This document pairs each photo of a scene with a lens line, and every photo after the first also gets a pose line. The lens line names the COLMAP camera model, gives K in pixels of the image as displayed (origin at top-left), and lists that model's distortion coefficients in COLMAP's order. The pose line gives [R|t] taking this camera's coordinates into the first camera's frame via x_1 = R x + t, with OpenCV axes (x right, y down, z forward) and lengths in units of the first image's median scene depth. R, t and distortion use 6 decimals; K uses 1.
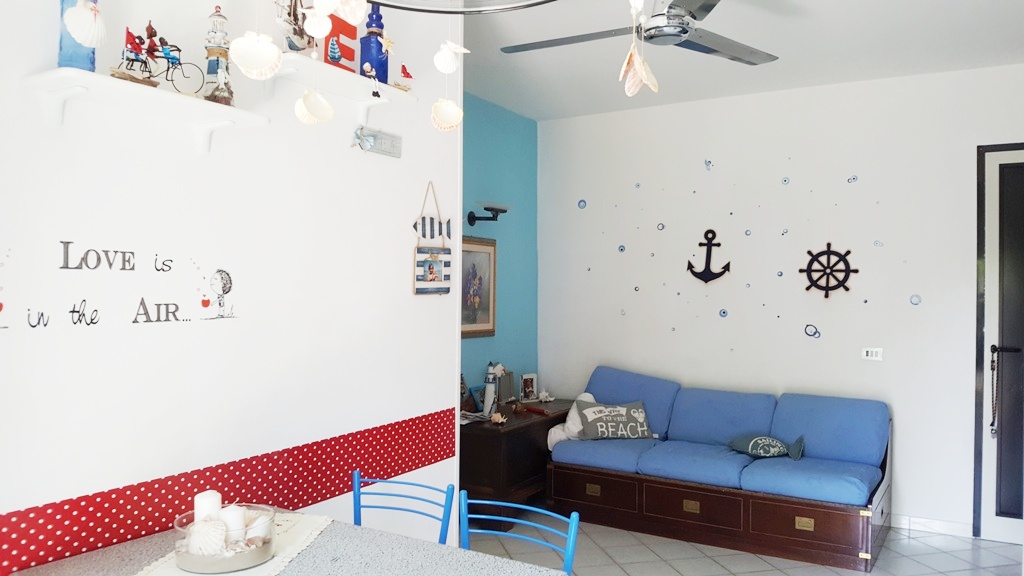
lens RADIAL K [[773.7, 0, 508.0], [0, 773.7, 294.1], [0, 0, 1]] dist [0.208814, -0.504016]
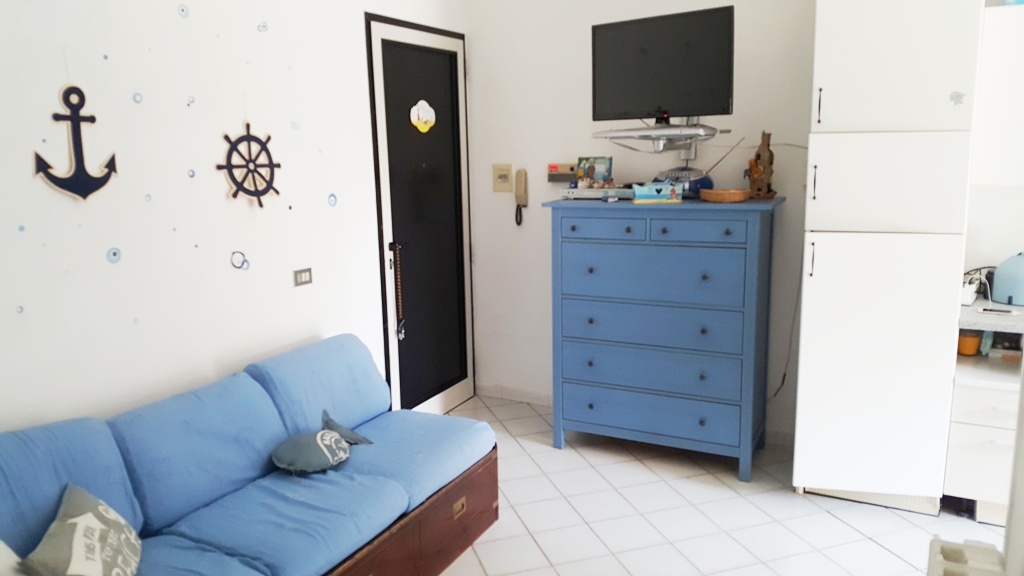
lens RADIAL K [[774.7, 0, 516.6], [0, 774.7, 284.0], [0, 0, 1]] dist [0.094482, -0.237092]
pose [[-0.095152, -0.188096, 0.977530, -0.264711], [0.020491, 0.981408, 0.190837, -0.051506], [-0.995252, 0.038190, -0.089529, 0.819907]]
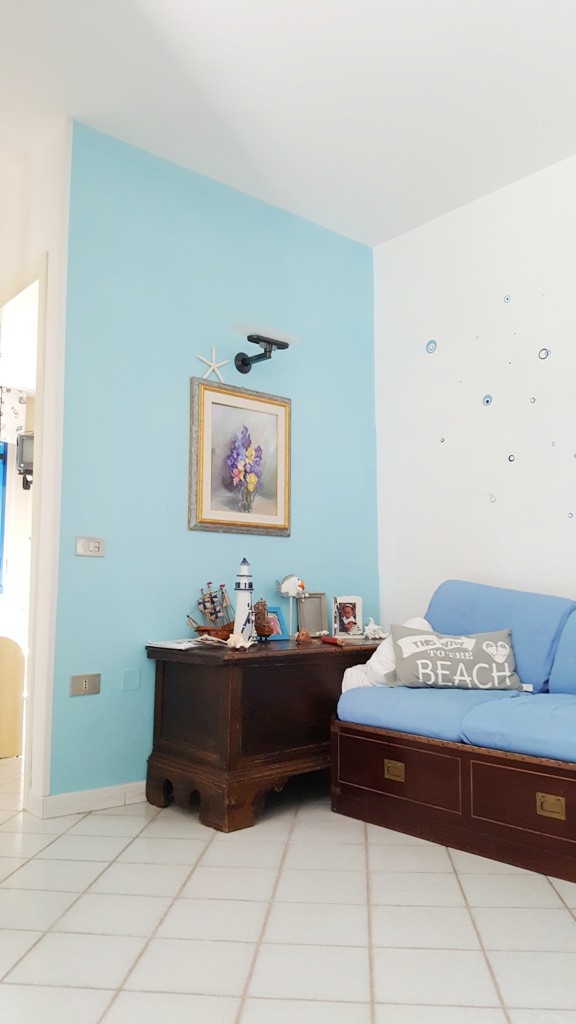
lens RADIAL K [[773.7, 0, 284.5], [0, 773.7, 505.6], [0, 0, 1]] dist [0.208814, -0.504016]
pose [[0.950277, -0.042431, -0.308500, 0.206505], [0.004359, 0.992389, -0.123064, 0.120269], [0.311374, 0.115600, 0.943230, 0.382182]]
